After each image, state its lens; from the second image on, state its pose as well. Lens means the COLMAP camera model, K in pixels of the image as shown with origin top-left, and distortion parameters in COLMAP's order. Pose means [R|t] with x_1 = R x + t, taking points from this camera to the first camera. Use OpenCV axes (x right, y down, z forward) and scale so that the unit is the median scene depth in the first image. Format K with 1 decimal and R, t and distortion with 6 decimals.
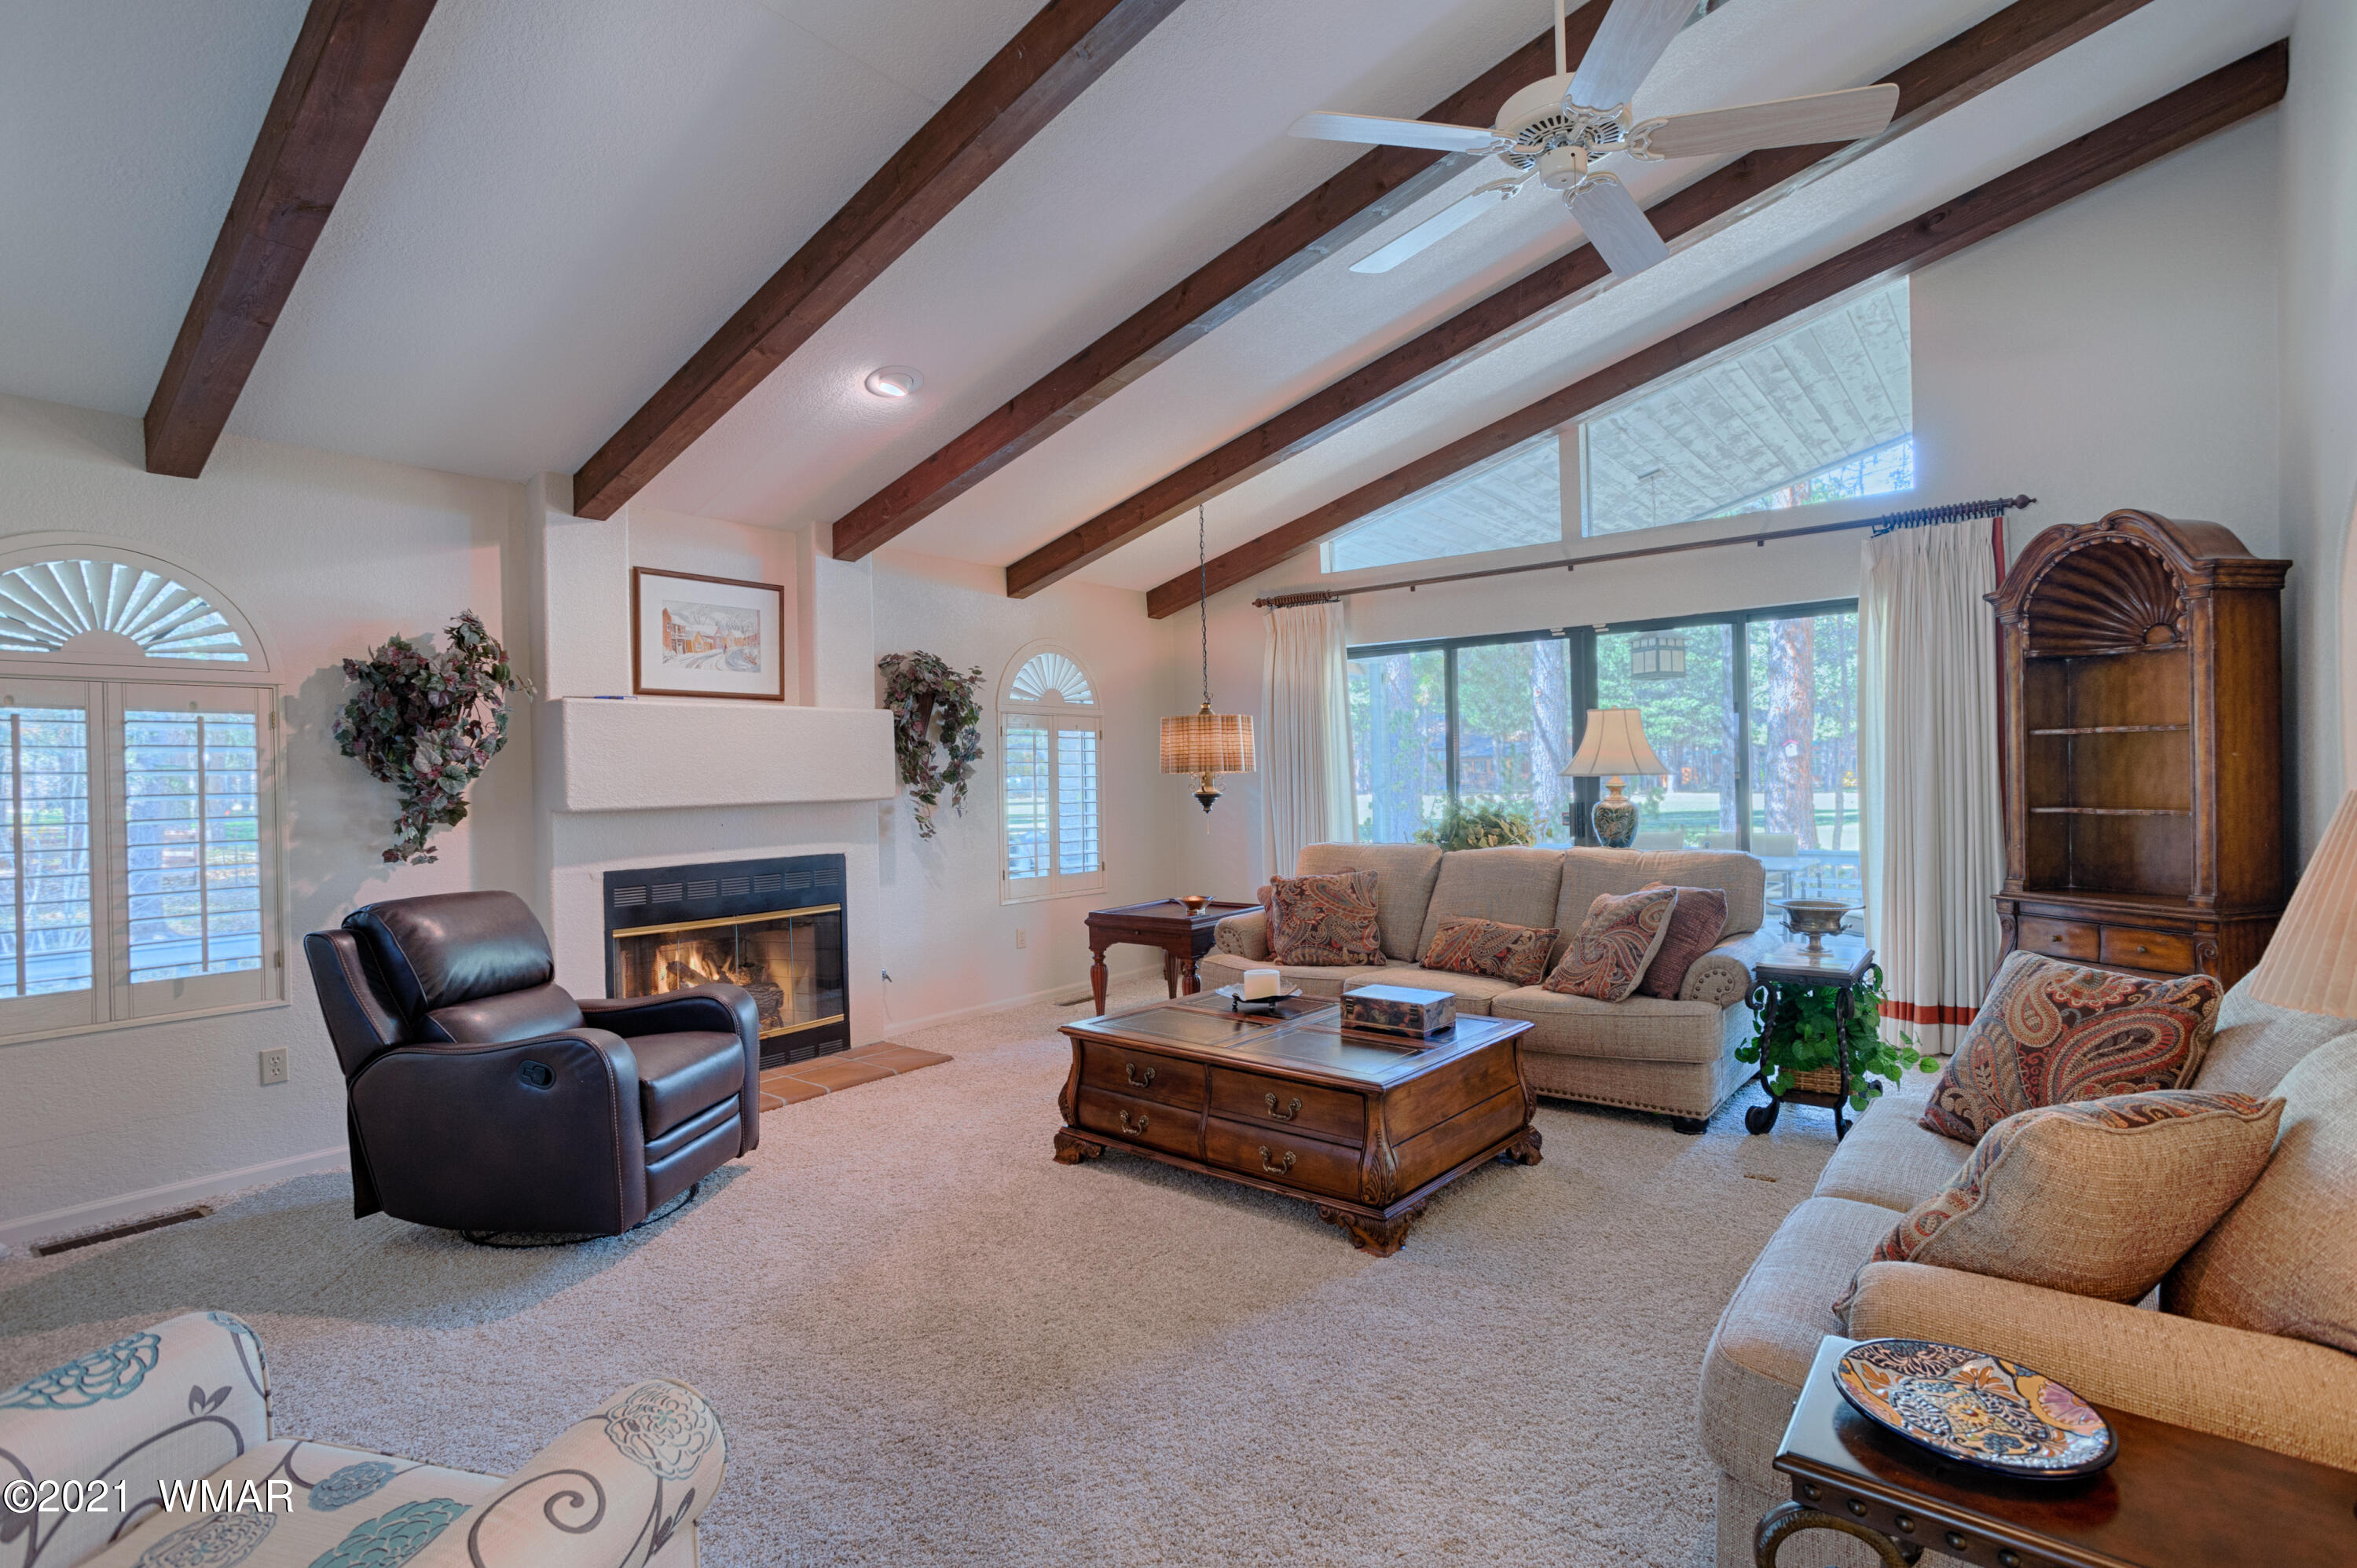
lens RADIAL K [[1128.3, 0, 1189.1], [0, 1128.3, 787.2], [0, 0, 1]] dist [-0.046942, 0.030542]
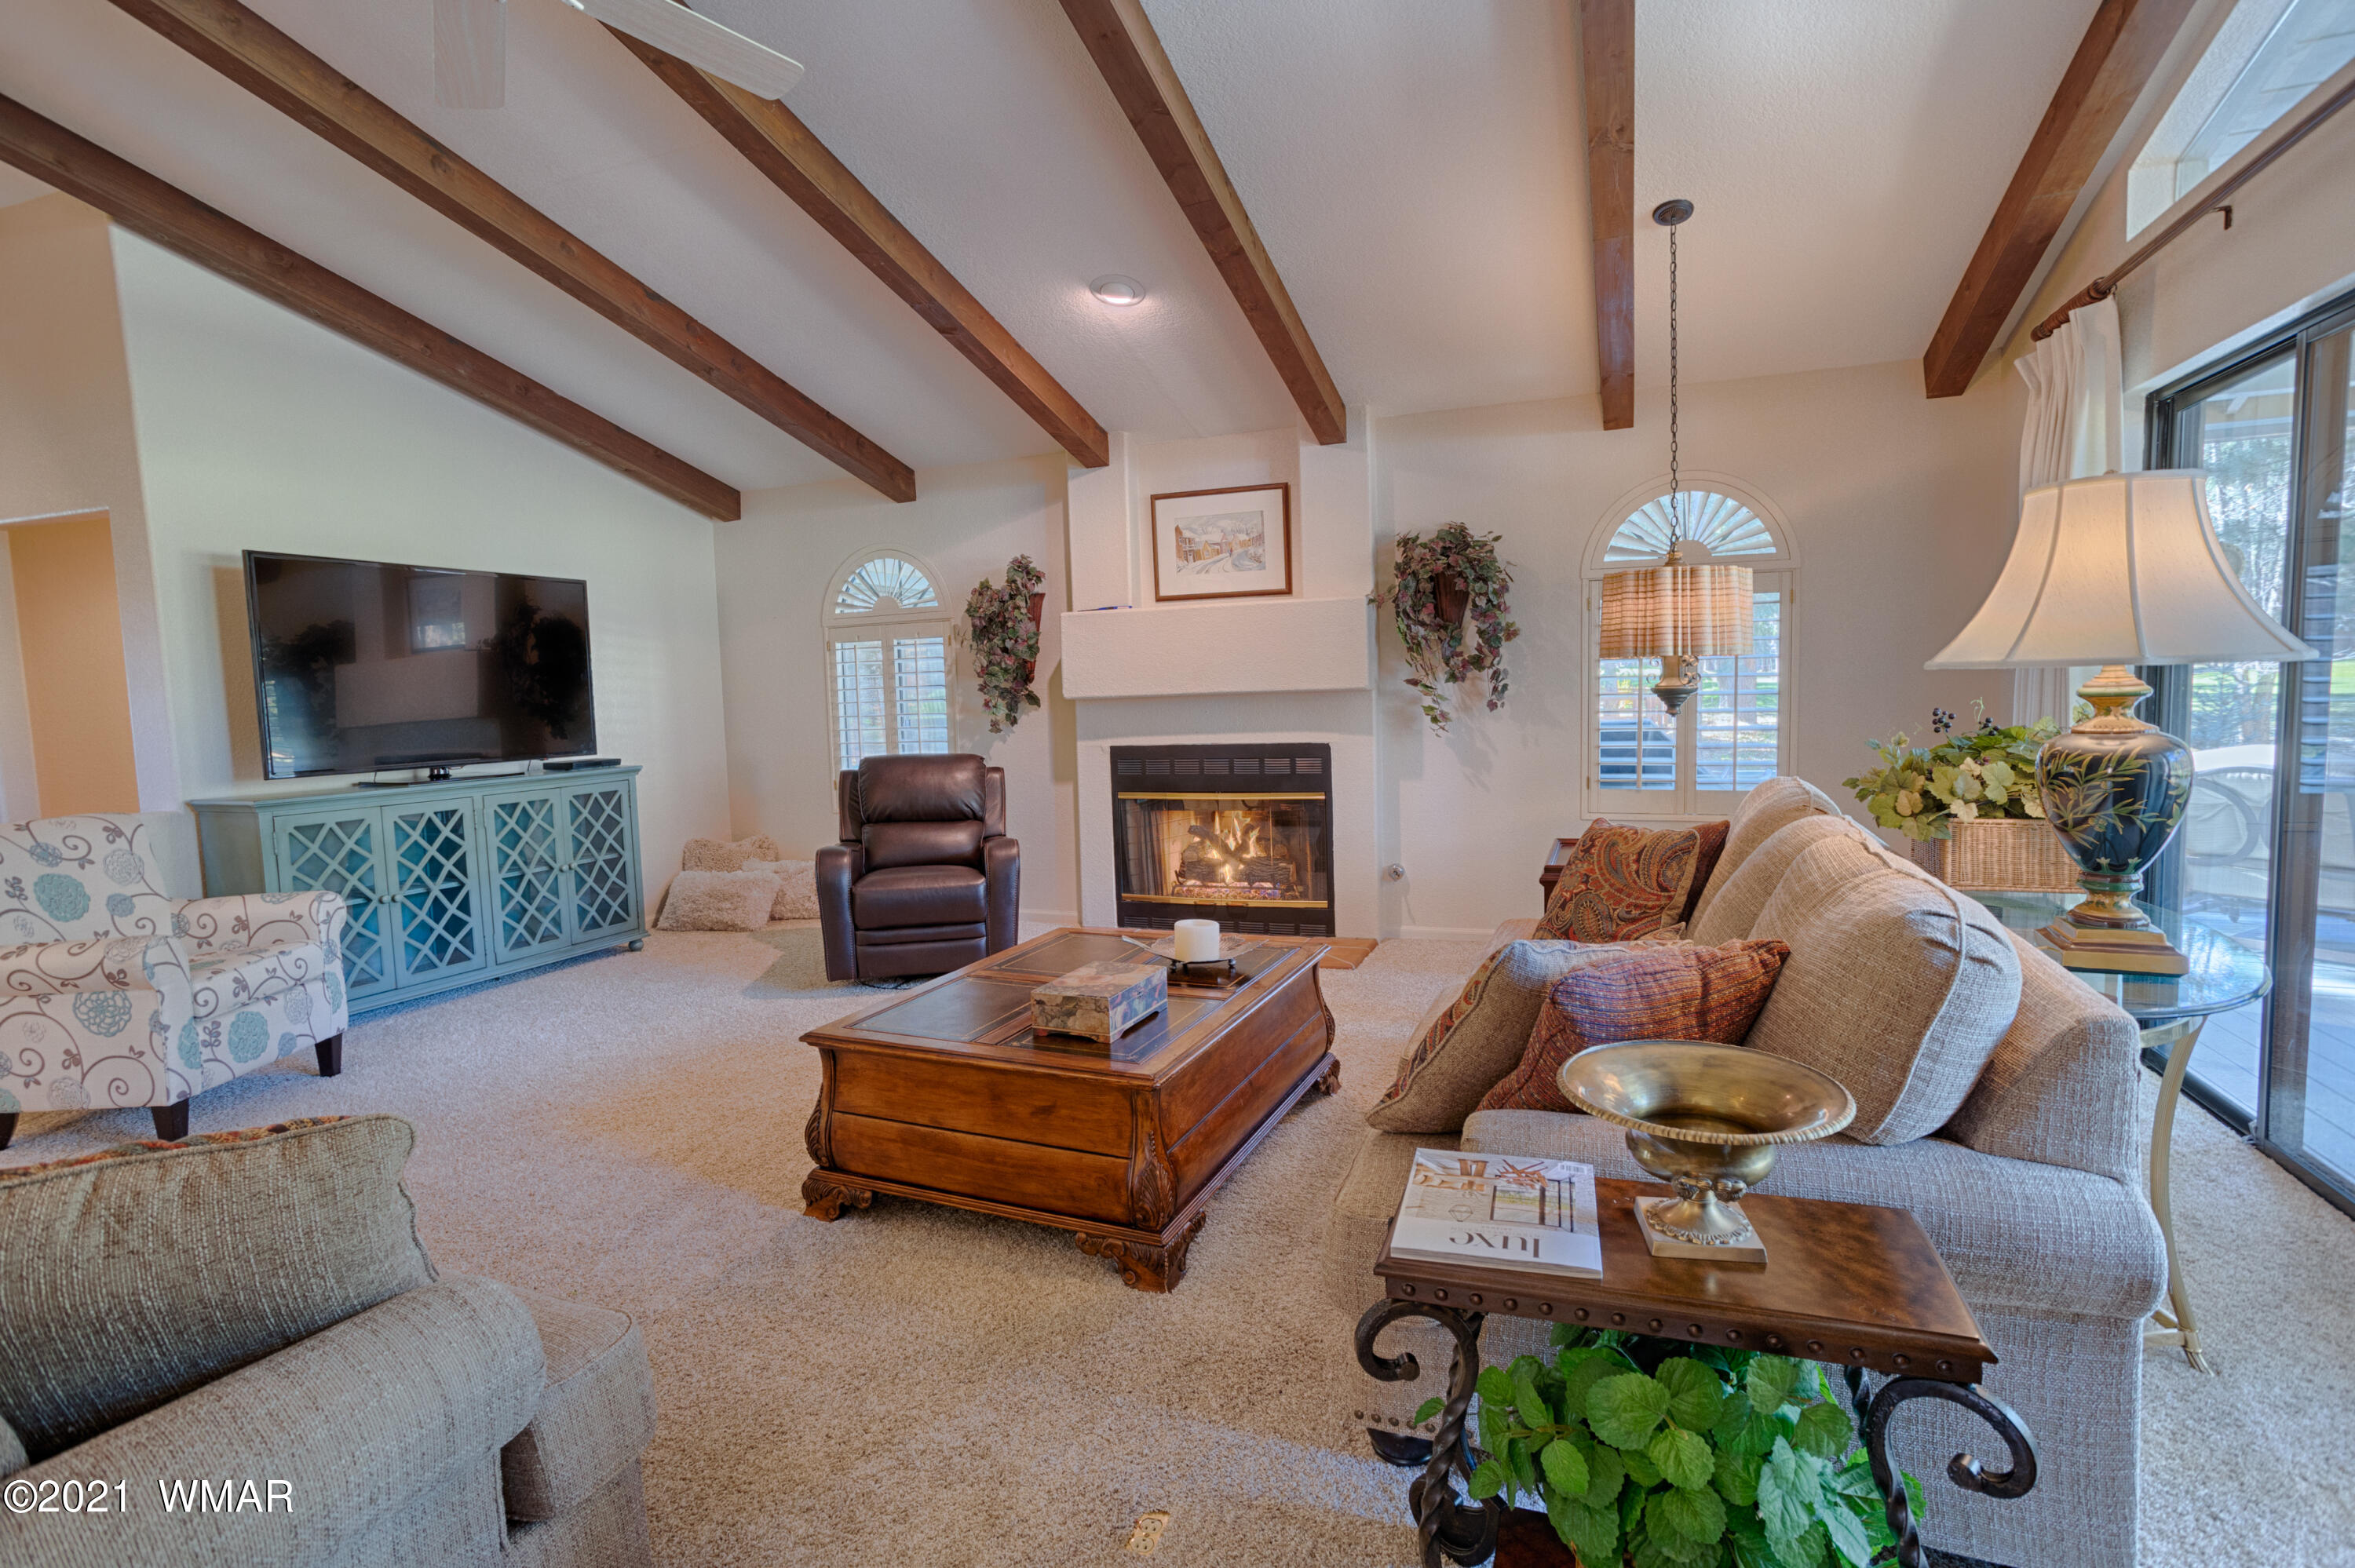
lens RADIAL K [[1127.3, 0, 1188.1], [0, 1127.3, 787.2], [0, 0, 1]] dist [-0.046942, 0.030542]
pose [[0.316385, 0.092802, -0.944081, 0.645795], [0.015032, 0.994588, 0.102804, -0.007671], [0.948512, -0.046717, 0.313278, 0.603225]]
